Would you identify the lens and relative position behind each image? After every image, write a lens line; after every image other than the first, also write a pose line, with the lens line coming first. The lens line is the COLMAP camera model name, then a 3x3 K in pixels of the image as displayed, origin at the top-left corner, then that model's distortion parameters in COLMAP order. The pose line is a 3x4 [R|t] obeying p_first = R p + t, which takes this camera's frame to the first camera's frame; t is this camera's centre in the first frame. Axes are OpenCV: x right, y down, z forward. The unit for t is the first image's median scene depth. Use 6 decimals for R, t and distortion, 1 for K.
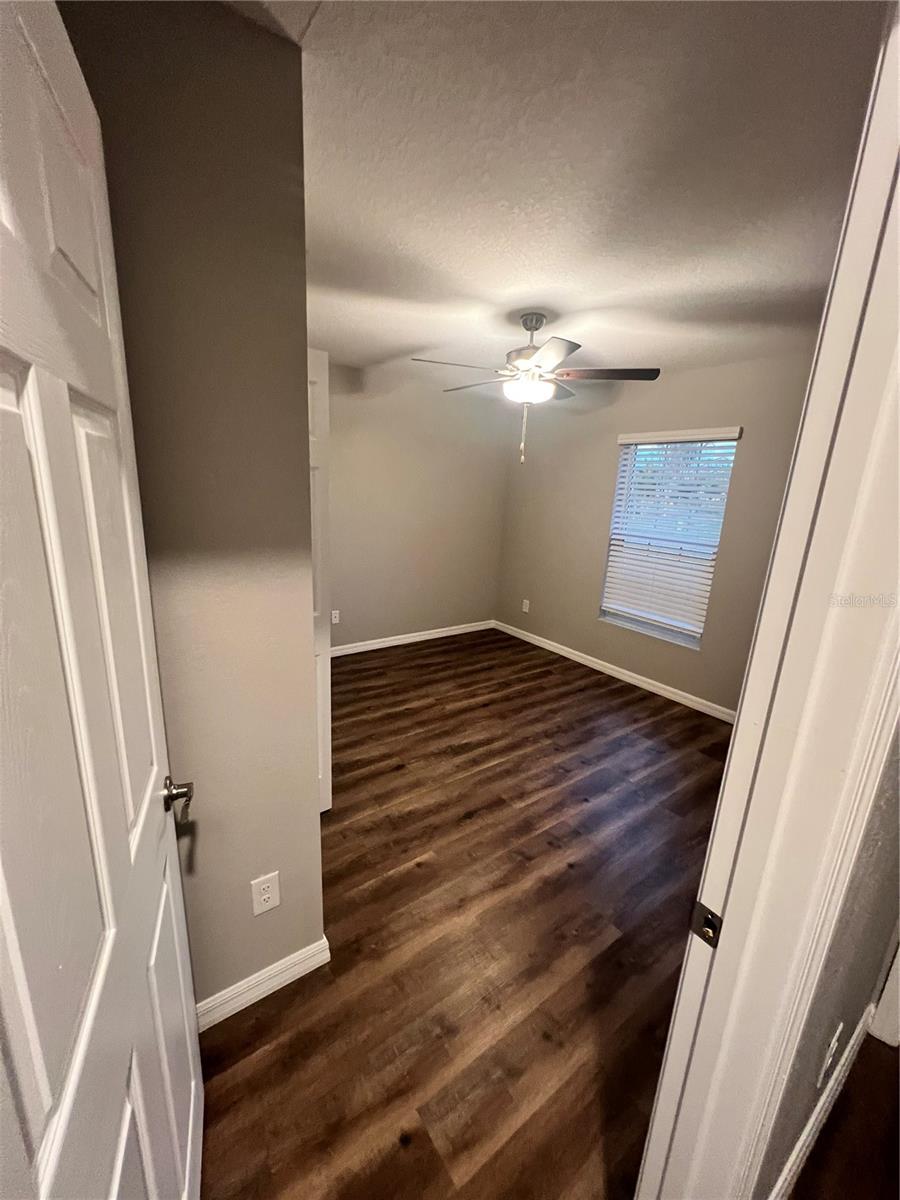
lens RADIAL K [[480.0, 0, 443.7], [0, 480.0, 602.9], [0, 0, 1]] dist [0.000301, 0.000797]
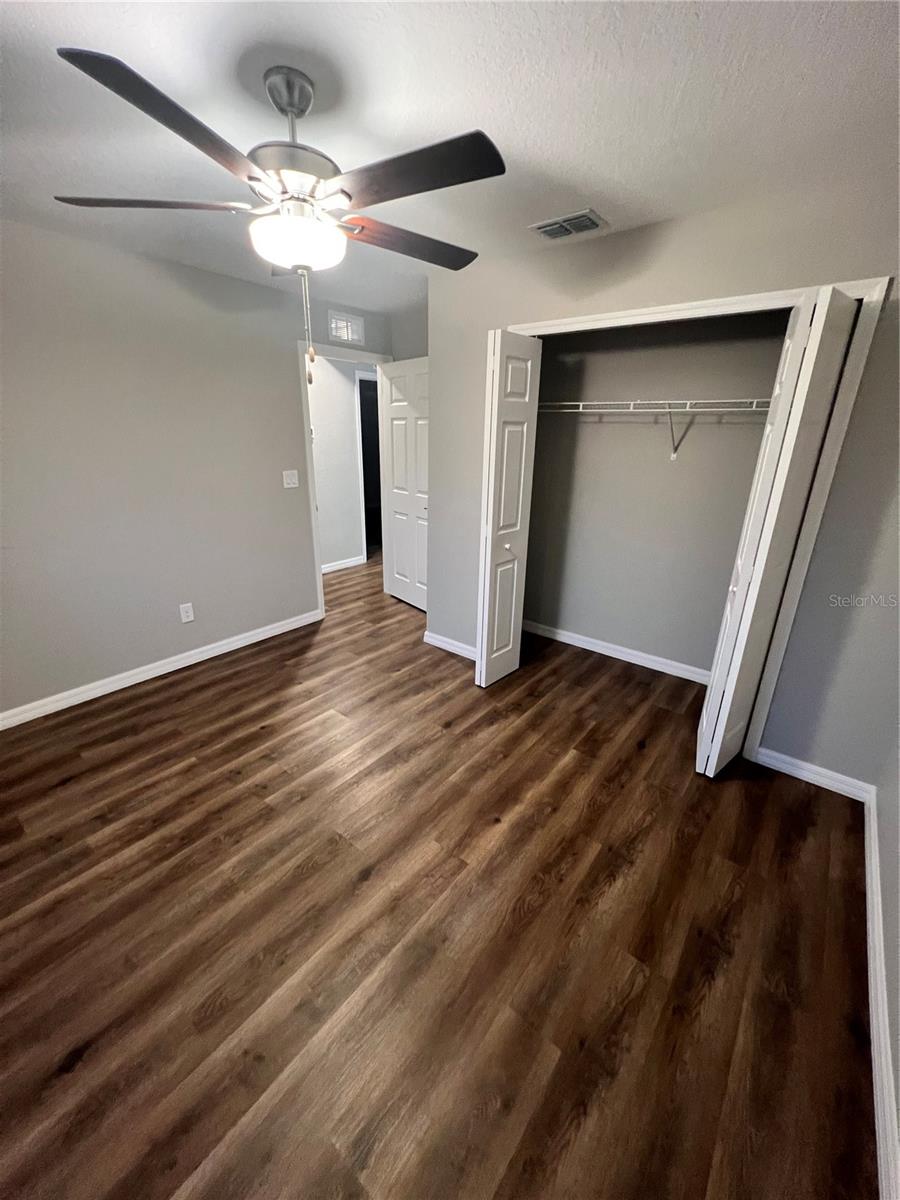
lens RADIAL K [[480.0, 0, 445.5], [0, 480.0, 599.0], [0, 0, 1]] dist [0.000301, 0.000797]
pose [[-0.960908, 0.035310, -0.274607, 0.168153], [-0.120929, 0.838698, 0.531001, -0.384582], [0.249061, 0.543451, -0.801642, 1.580483]]
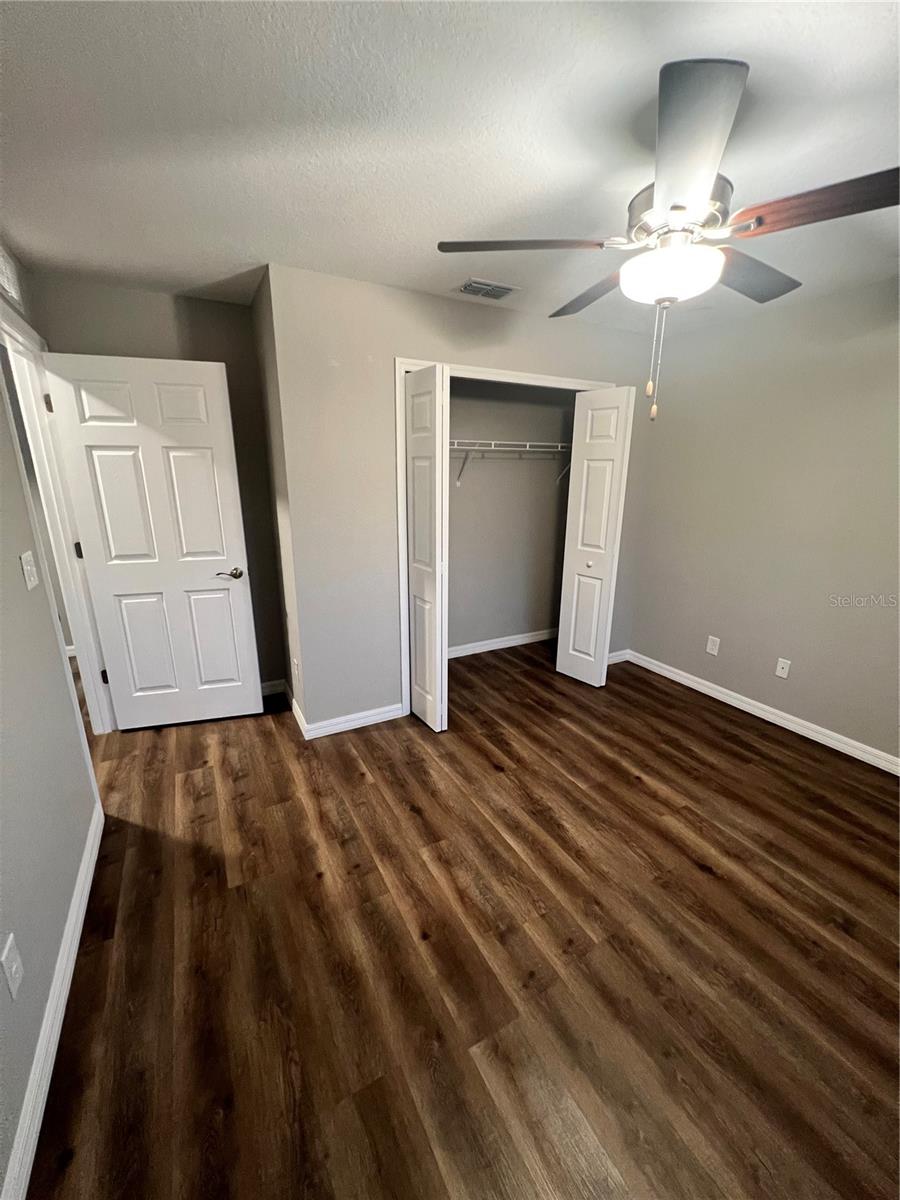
lens RADIAL K [[480.0, 0, 447.1], [0, 480.0, 601.2], [0, 0, 1]] dist [0.000301, 0.000797]
pose [[-0.123572, 0.223705, -0.966792, 0.729851], [-0.250084, 0.935792, 0.248497, -0.168399], [0.960306, 0.272486, -0.059693, 0.831113]]
